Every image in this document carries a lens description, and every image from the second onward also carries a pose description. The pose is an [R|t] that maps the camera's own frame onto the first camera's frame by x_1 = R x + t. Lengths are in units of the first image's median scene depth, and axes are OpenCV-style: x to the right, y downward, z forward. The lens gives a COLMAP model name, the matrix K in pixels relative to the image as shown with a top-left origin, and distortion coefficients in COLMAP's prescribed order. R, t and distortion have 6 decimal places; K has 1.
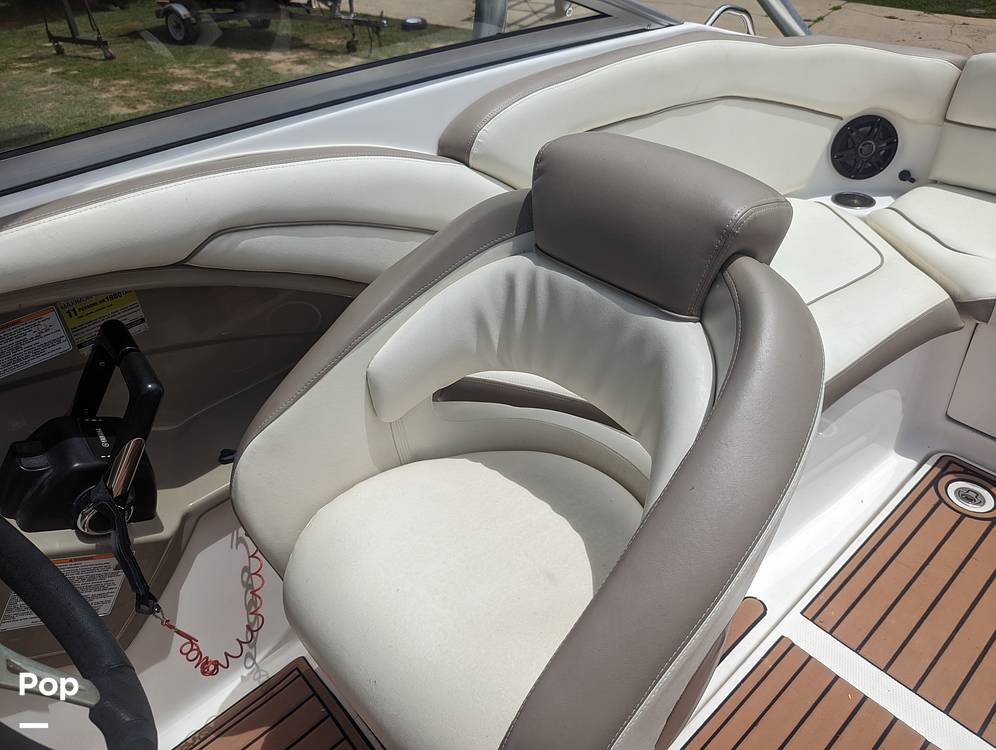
lens RADIAL K [[723.5, 0, 499.2], [0, 723.5, 366.9], [0, 0, 1]] dist [0.010633, -0.009585]
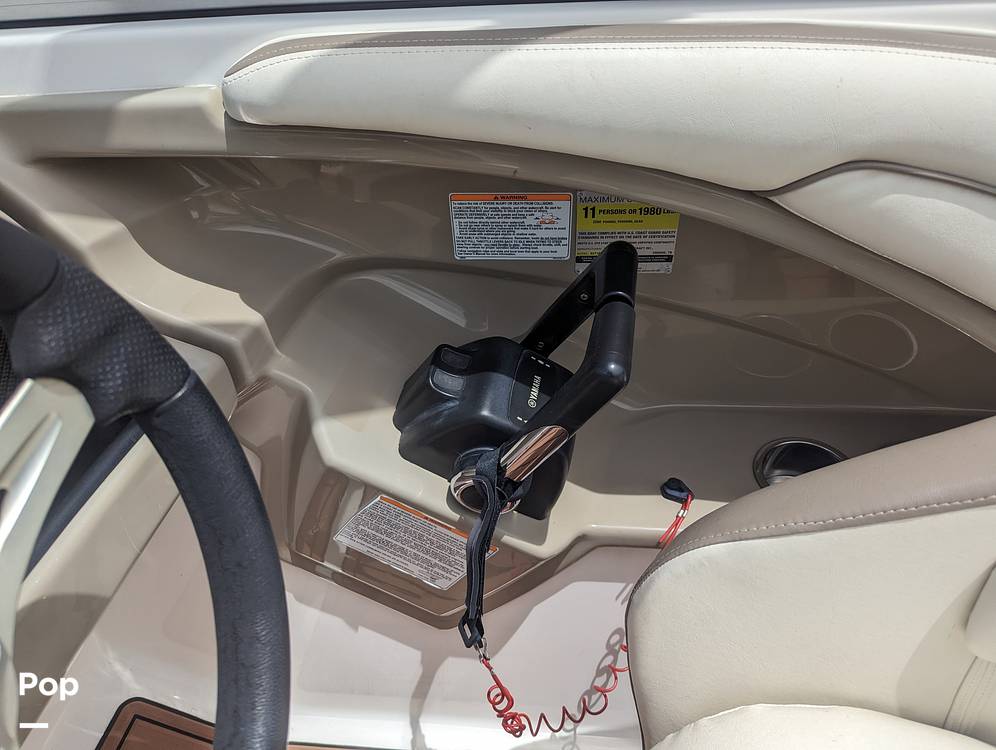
lens RADIAL K [[690.8, 0, 498.0], [0, 690.8, 375.0], [0, 0, 1]] dist [0.050836, -0.052097]
pose [[0.664702, 0.478719, -0.573585, -0.190667], [-0.431878, 0.872675, 0.227858, -0.052470], [0.609633, 0.096261, 0.786817, 0.441214]]
